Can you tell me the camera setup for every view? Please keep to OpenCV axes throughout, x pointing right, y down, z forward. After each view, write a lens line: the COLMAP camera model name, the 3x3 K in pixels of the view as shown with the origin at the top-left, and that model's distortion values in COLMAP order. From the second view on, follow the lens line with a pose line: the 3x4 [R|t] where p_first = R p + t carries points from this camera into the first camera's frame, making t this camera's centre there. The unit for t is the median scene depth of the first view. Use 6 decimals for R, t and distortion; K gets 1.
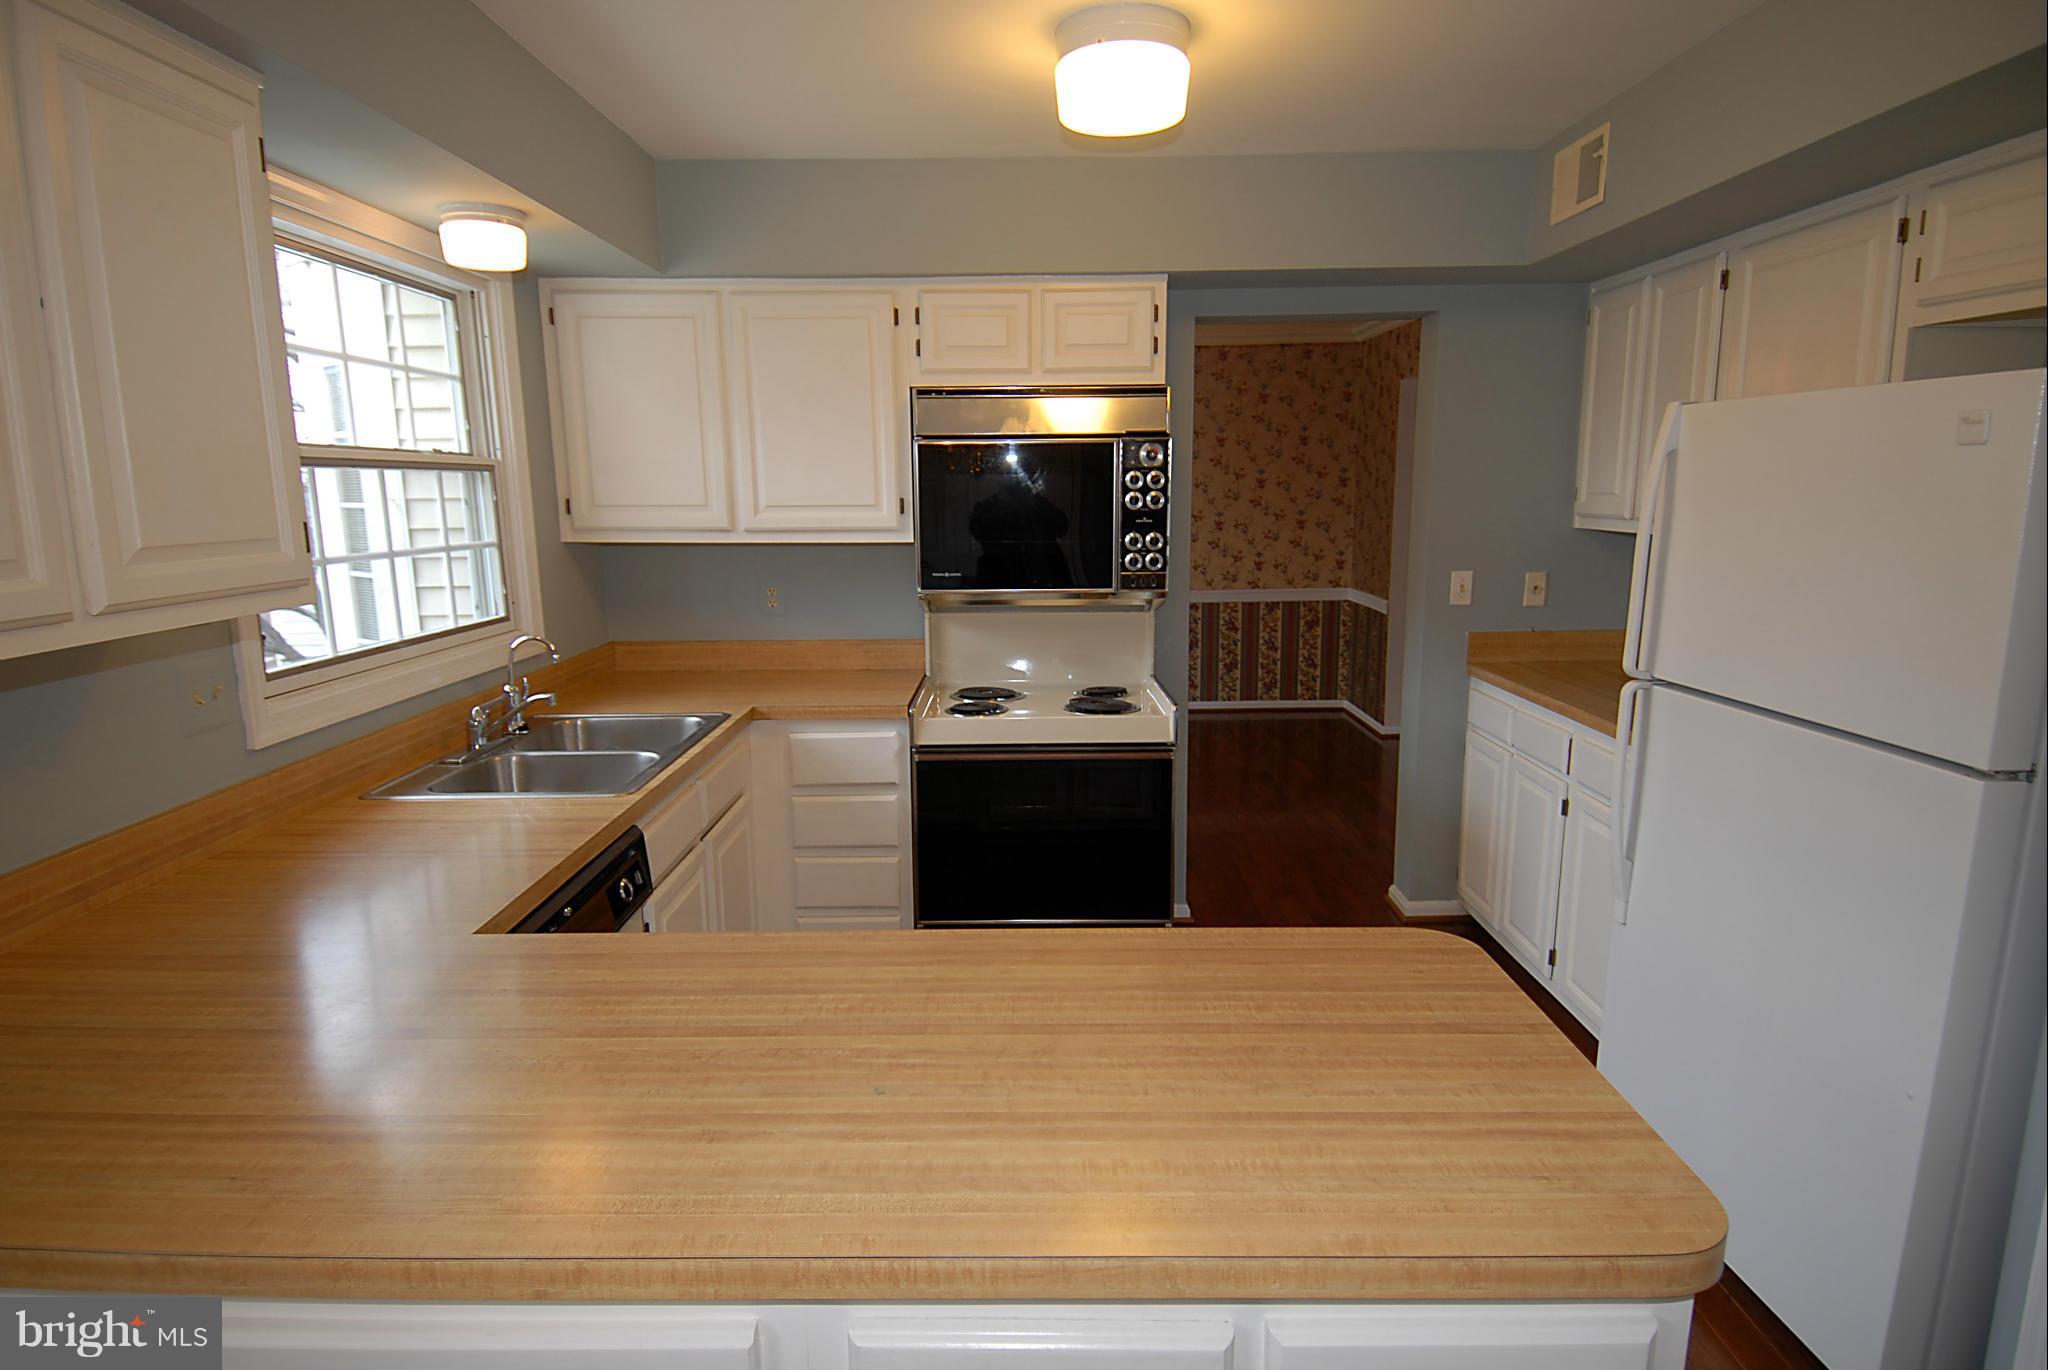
lens RADIAL K [[1110.7, 0, 1015.3], [0, 1110.7, 697.9], [0, 0, 1]] dist [0.057791, -0.066201]
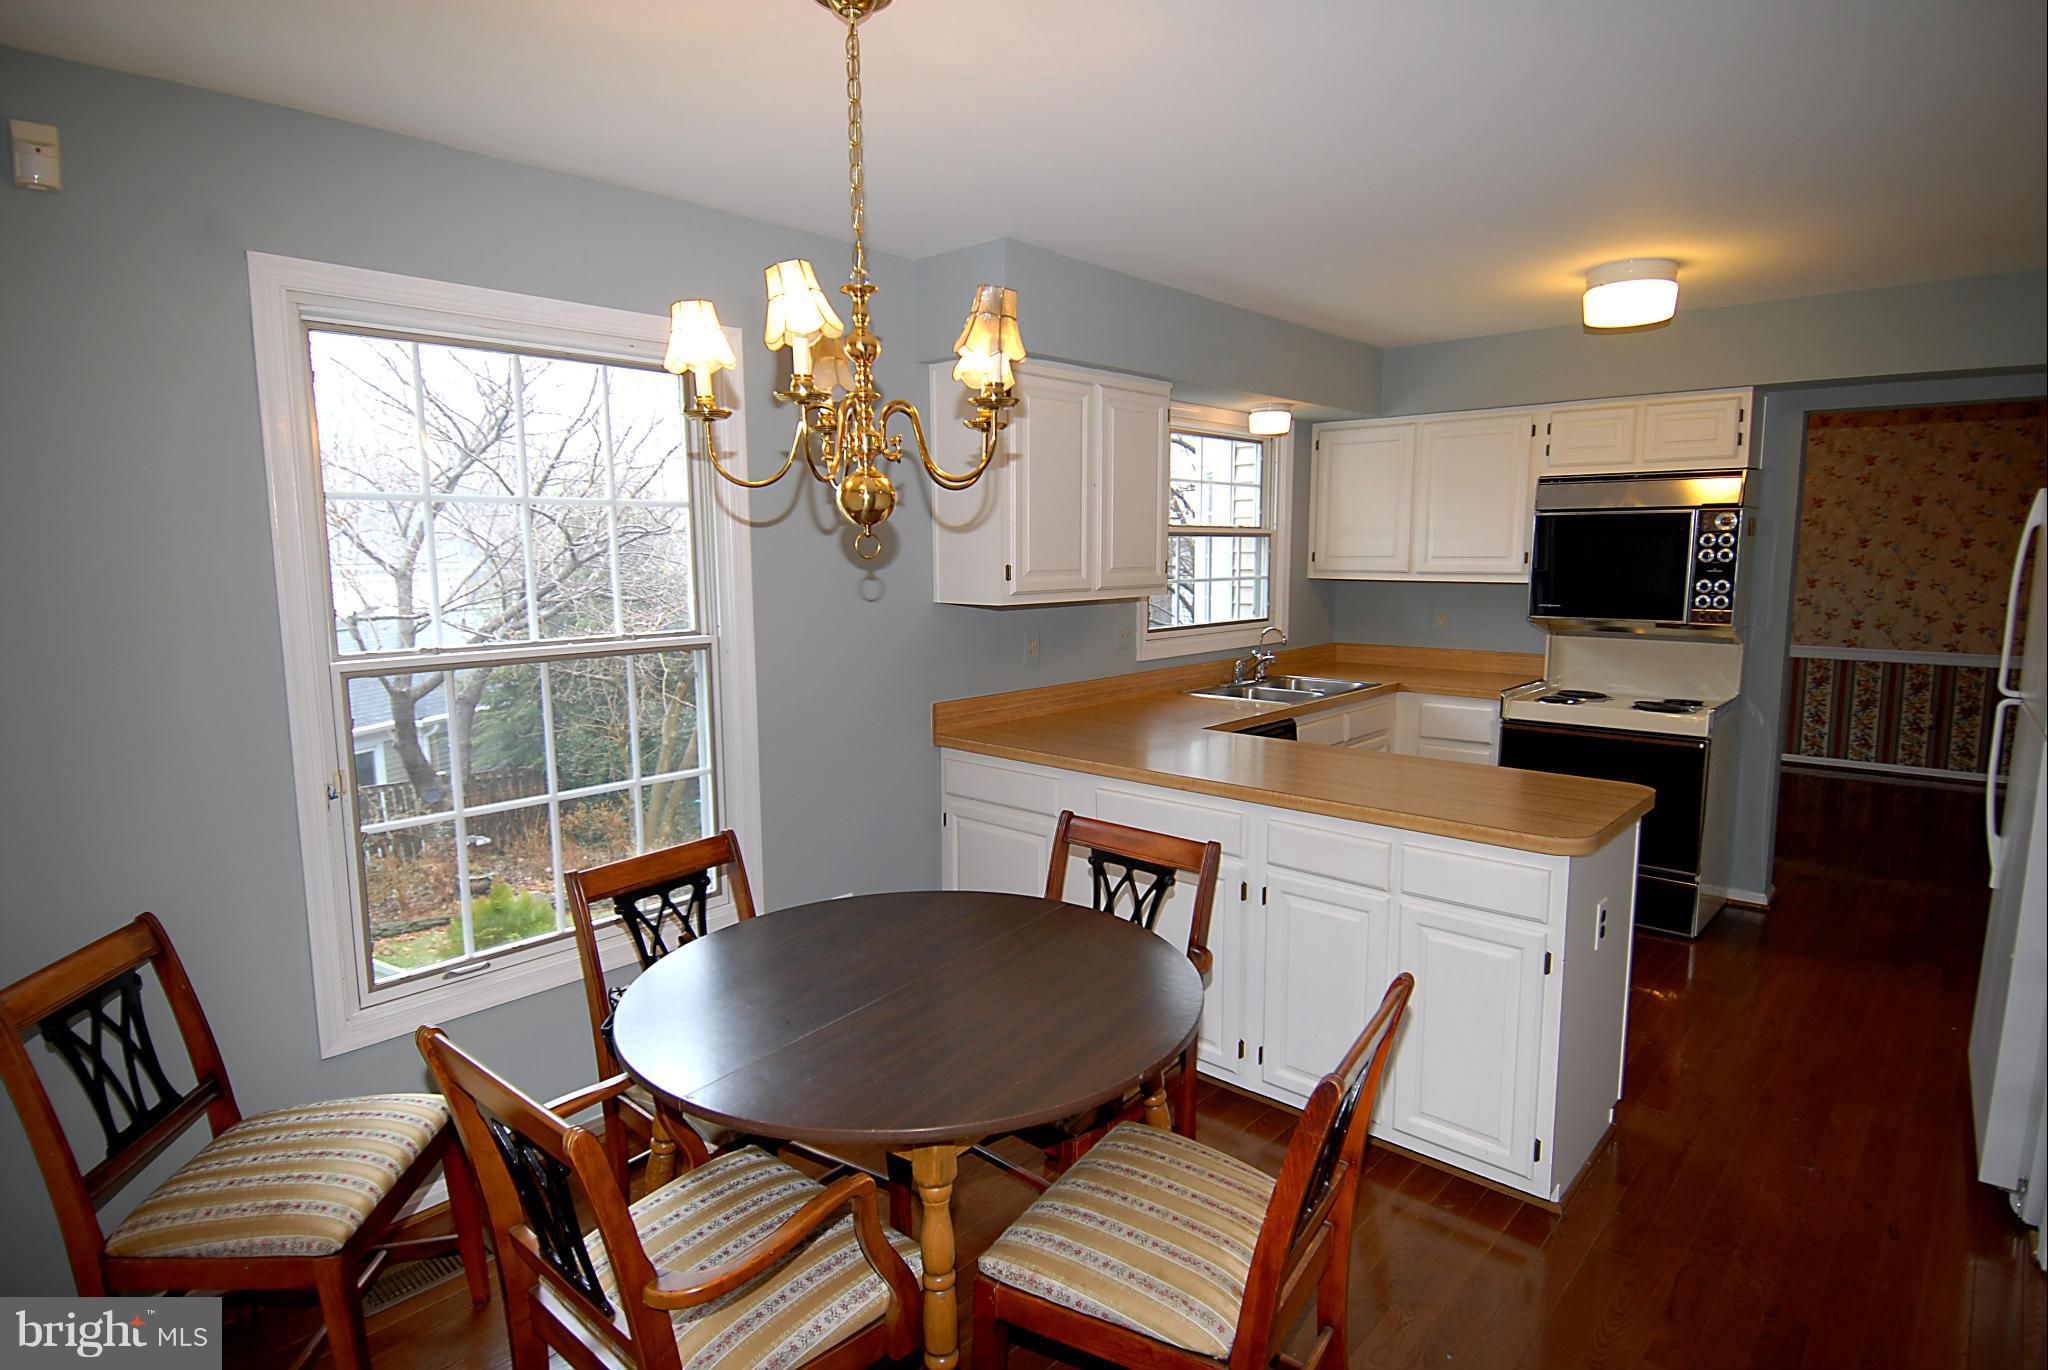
lens RADIAL K [[1061.7, 0, 1021.6], [0, 1061.7, 693.0], [0, 0, 1]] dist [0.059172, -0.065400]
pose [[0.746054, 0.096911, -0.658795, 0.356376], [-0.127066, 0.991892, 0.002014, 0.085270], [0.653649, 0.082207, 0.752320, -0.478316]]
